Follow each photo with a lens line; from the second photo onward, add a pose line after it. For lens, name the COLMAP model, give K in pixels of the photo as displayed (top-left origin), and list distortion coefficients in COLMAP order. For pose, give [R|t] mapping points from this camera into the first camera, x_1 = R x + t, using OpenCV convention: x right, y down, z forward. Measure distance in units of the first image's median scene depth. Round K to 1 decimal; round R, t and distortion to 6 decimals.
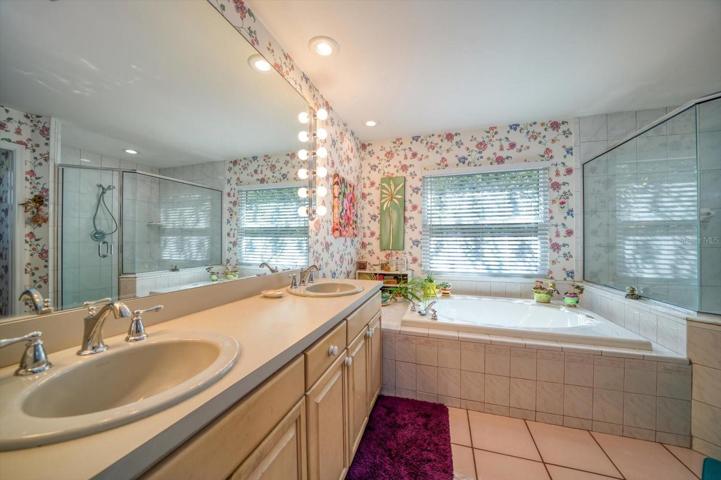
lens RADIAL K [[253.7, 0, 360.5], [0, 253.7, 240.0], [0, 0, 1]] dist [-0.018454, 0.000162]
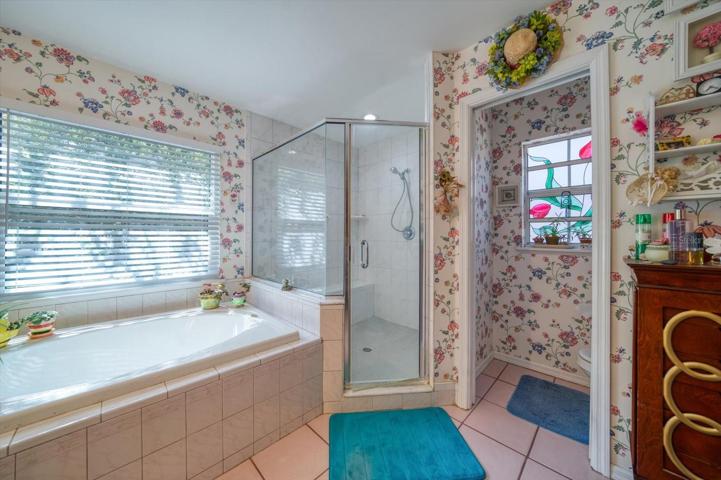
lens RADIAL K [[253.7, 0, 360.5], [0, 253.7, 240.0], [0, 0, 1]] dist [-0.018454, 0.000162]
pose [[0.455605, -0.010368, 0.890122, 0.181742], [-0.010453, 0.999801, 0.016996, -0.003570], [-0.890121, -0.017048, 0.455406, 0.147650]]
